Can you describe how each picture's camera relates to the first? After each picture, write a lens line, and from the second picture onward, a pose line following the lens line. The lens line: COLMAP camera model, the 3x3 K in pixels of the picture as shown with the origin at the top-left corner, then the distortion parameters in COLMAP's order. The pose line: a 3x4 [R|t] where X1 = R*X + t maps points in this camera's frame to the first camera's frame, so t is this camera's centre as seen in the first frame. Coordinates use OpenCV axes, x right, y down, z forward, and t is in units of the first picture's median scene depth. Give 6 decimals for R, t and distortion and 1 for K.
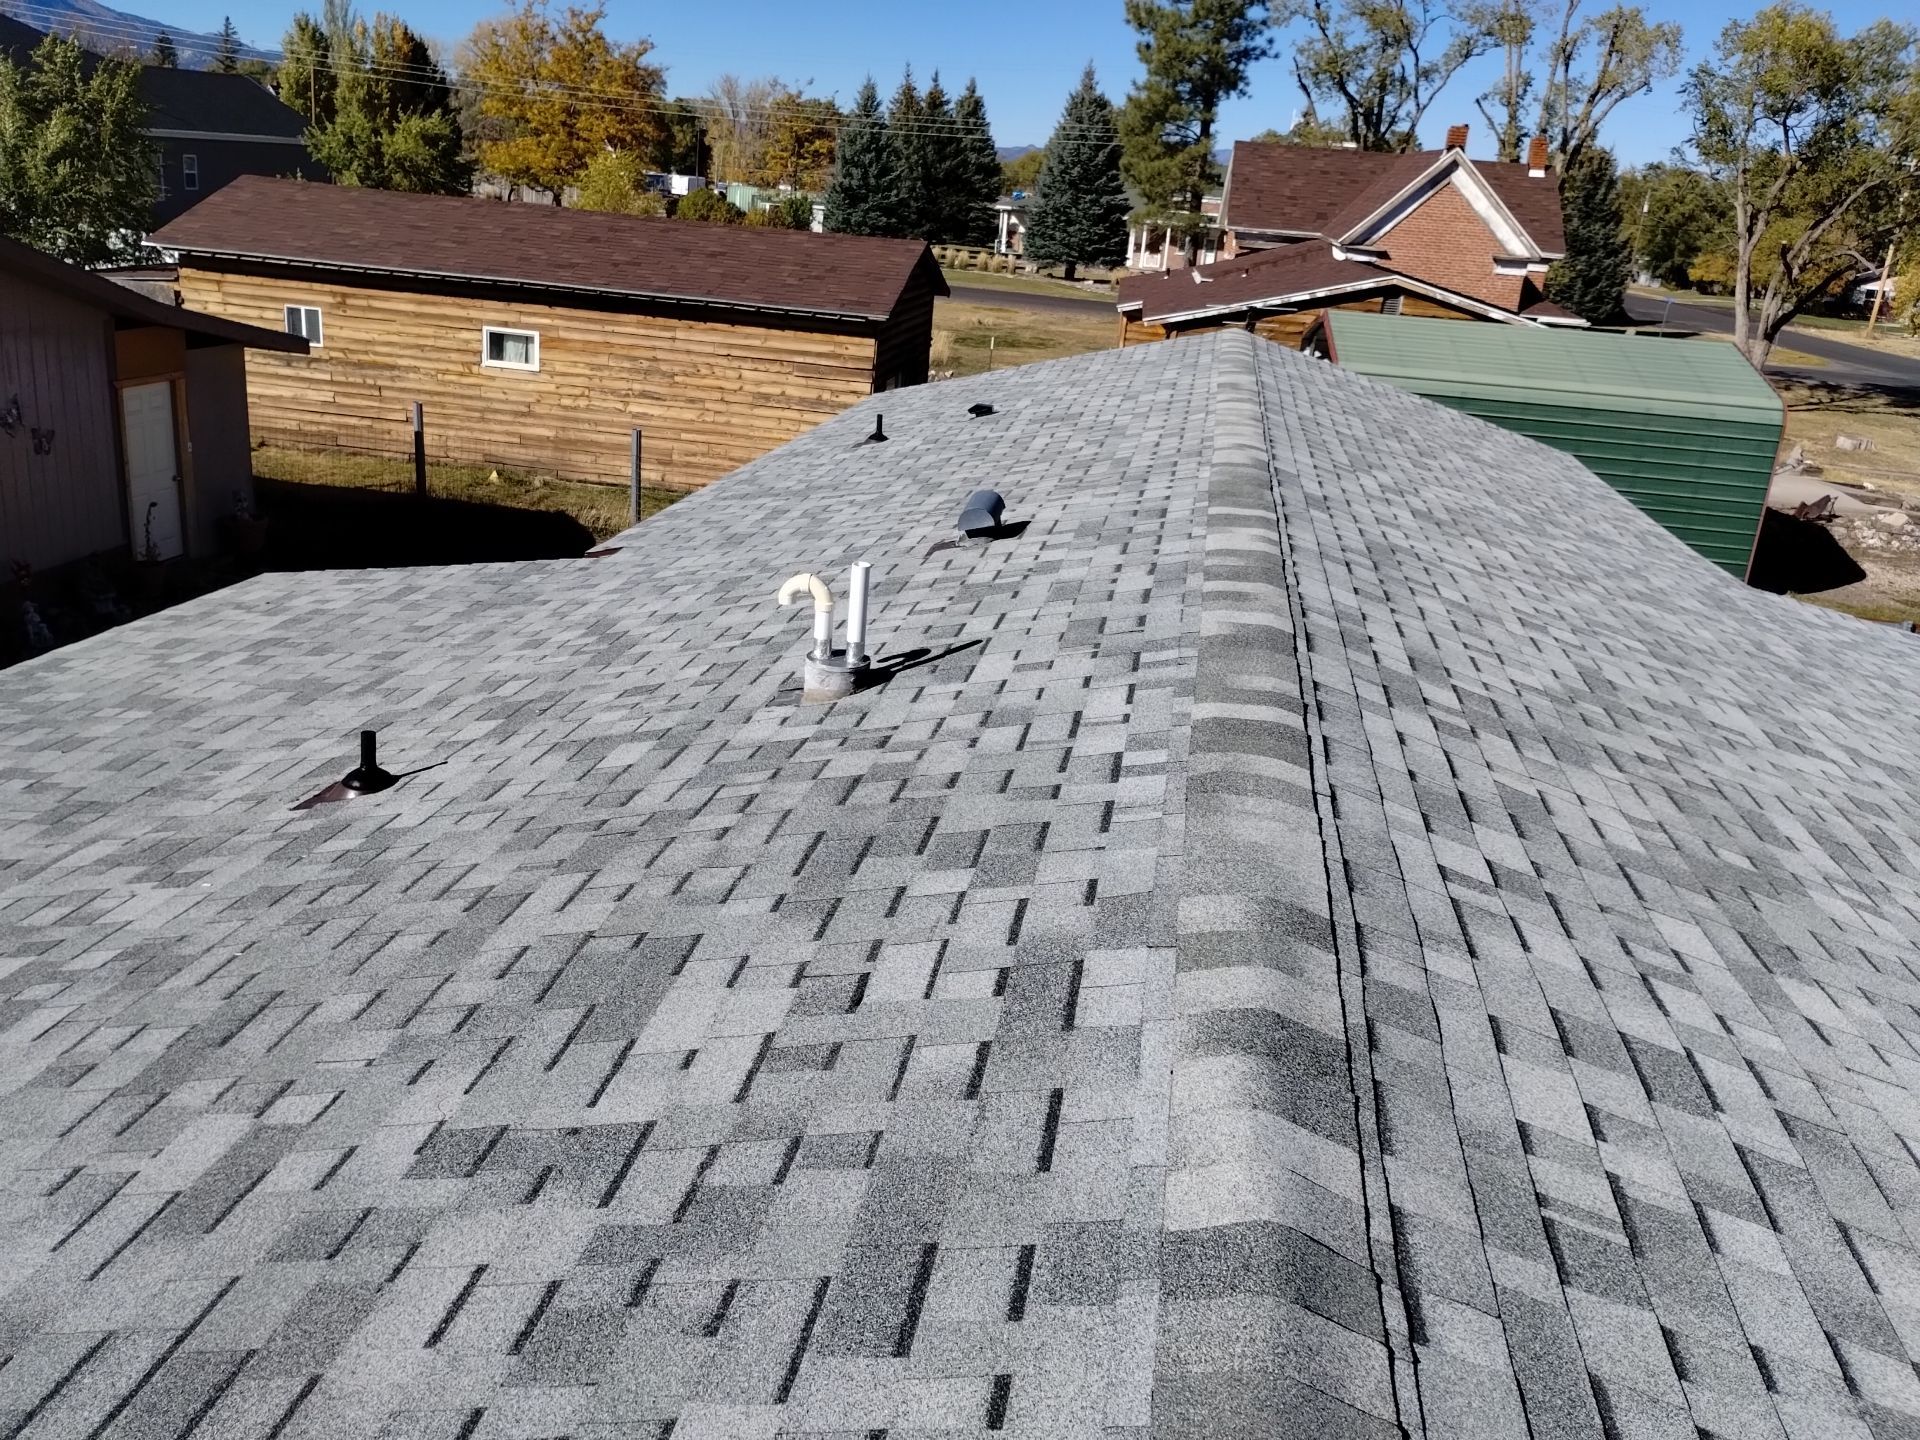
lens RADIAL K [[1609.4, 0, 952.9], [0, 1609.4, 701.6], [0, 0, 1]] dist [0.055089, -0.069867]
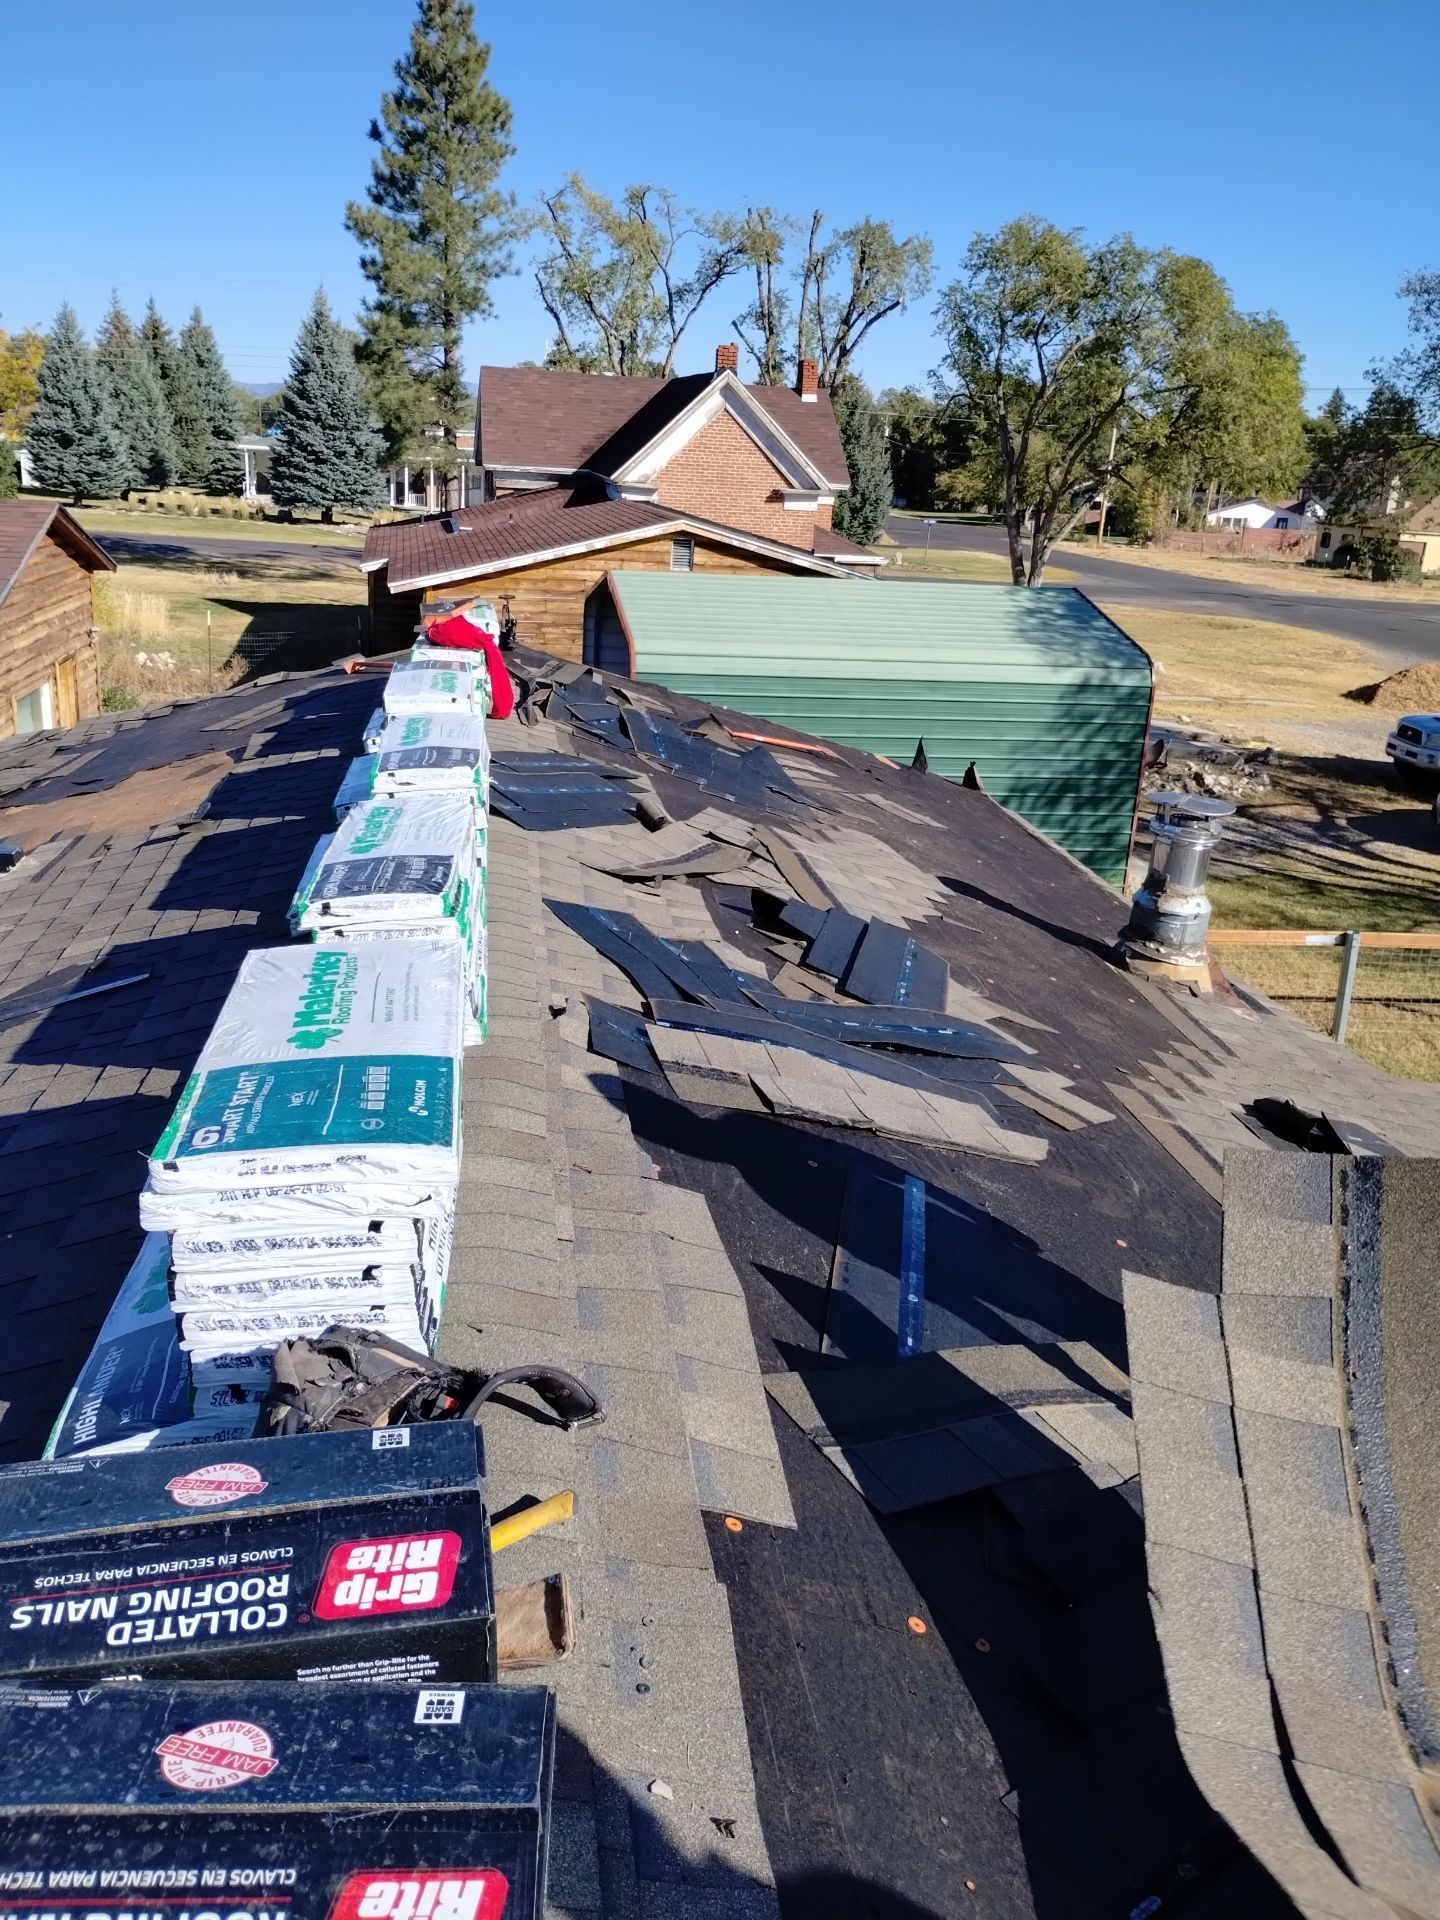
lens RADIAL K [[1593.4, 0, 714.3], [0, 1593.4, 937.9], [0, 0, 1]] dist [0.063788, -0.080141]
pose [[0.957293, -0.111794, 0.266630, 0.052992], [0.110703, 0.993669, 0.019169, -0.077154], [-0.267085, 0.011166, 0.963608, 0.247347]]
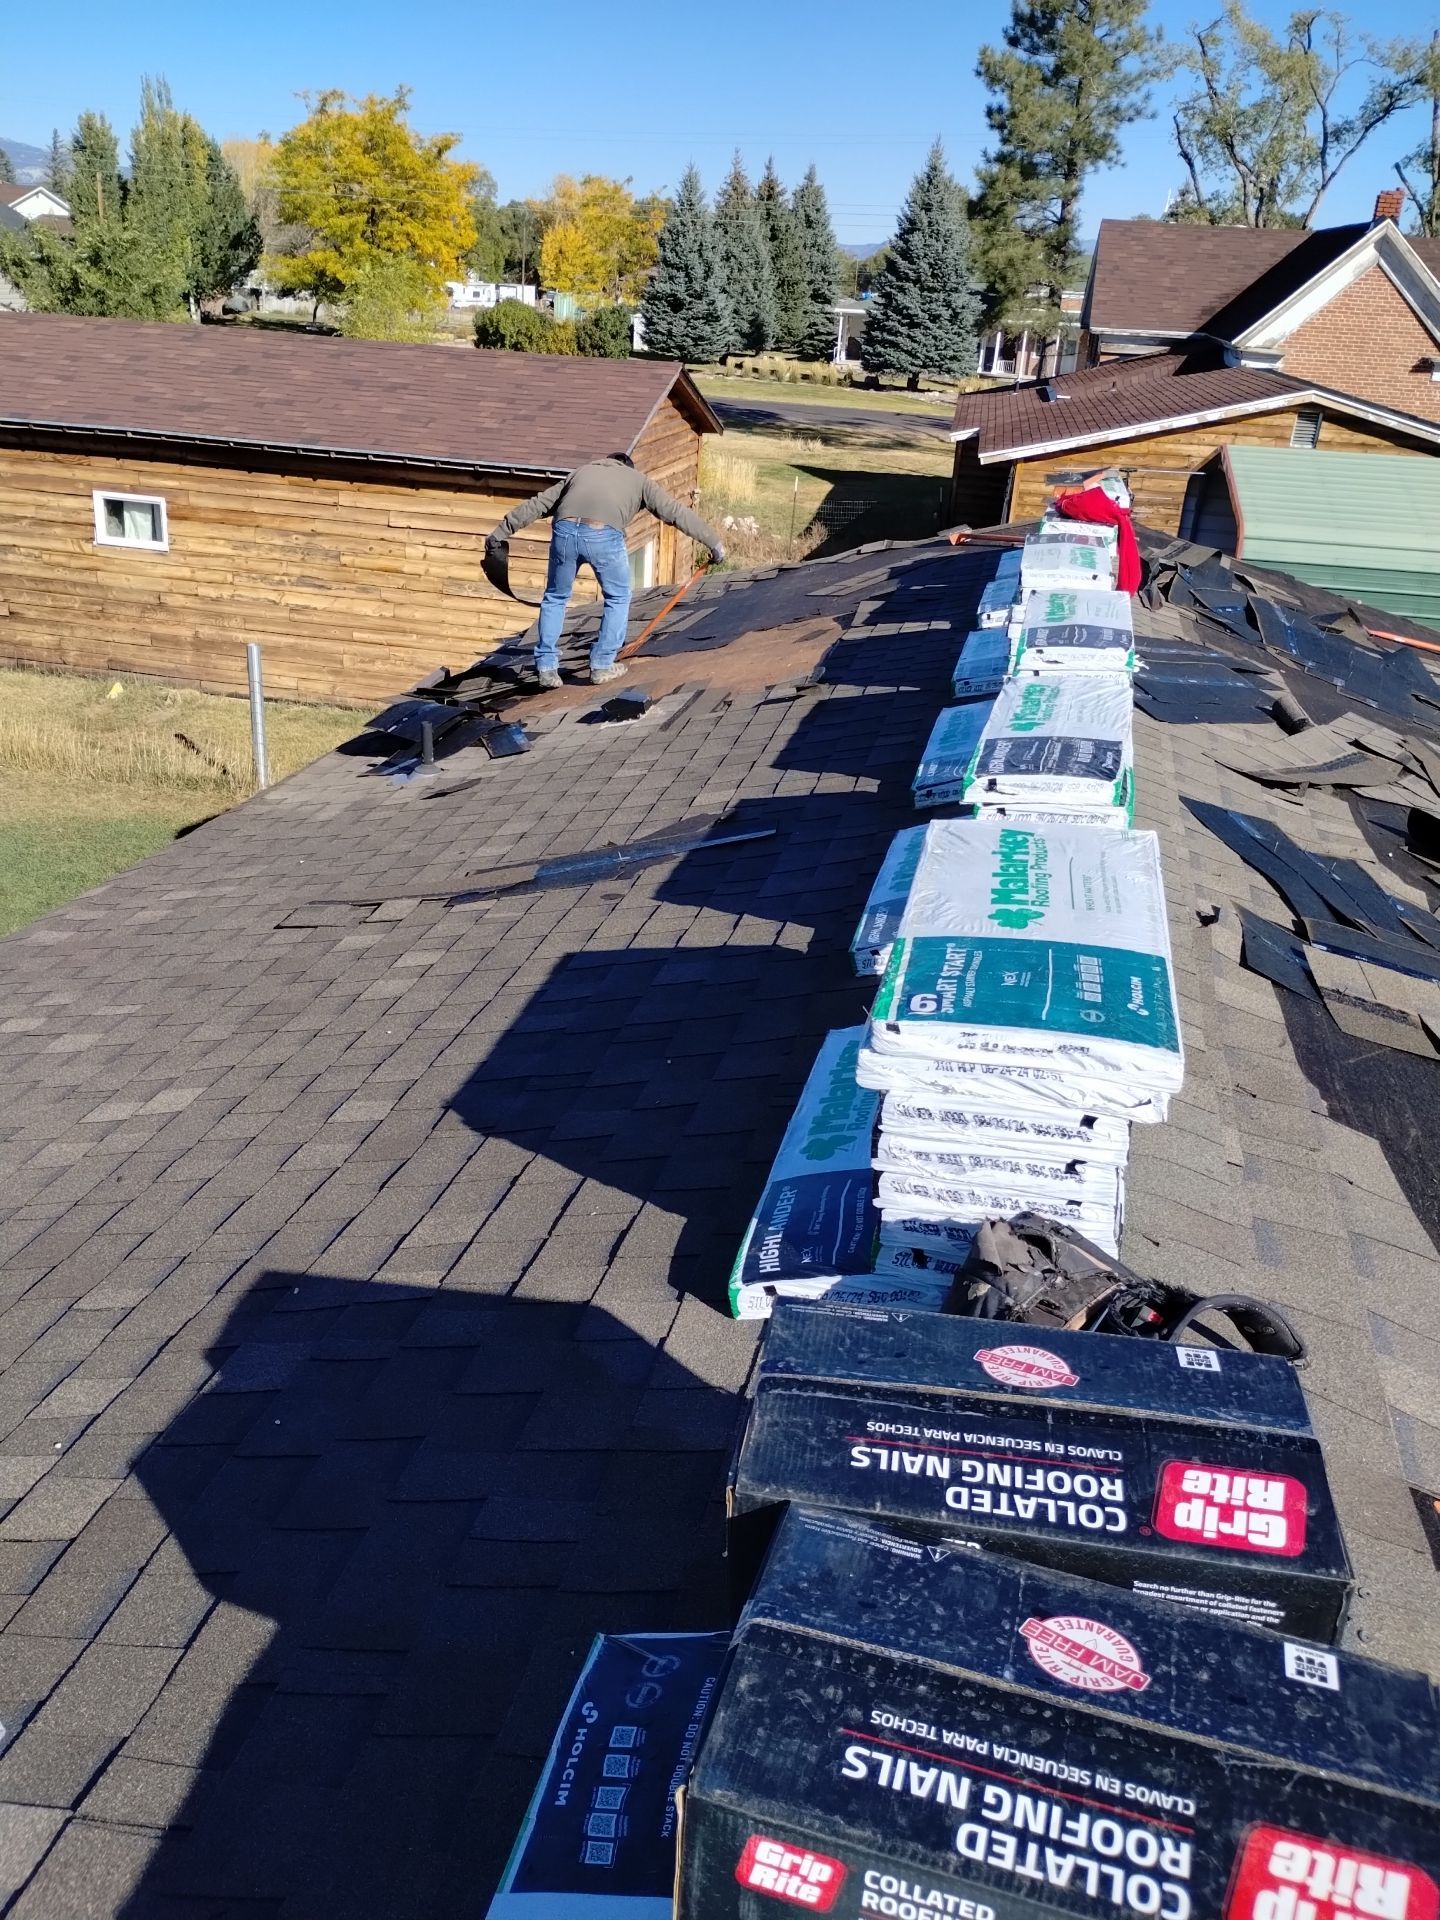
lens RADIAL K [[1593.7, 0, 681.4], [0, 1593.7, 963.5], [0, 0, 1]] dist [0.068166, -0.083099]
pose [[0.997311, 0.004891, -0.073116, 0.041333], [0.001555, 0.996133, 0.087839, -0.077616], [0.073263, -0.087716, 0.993448, 0.252180]]
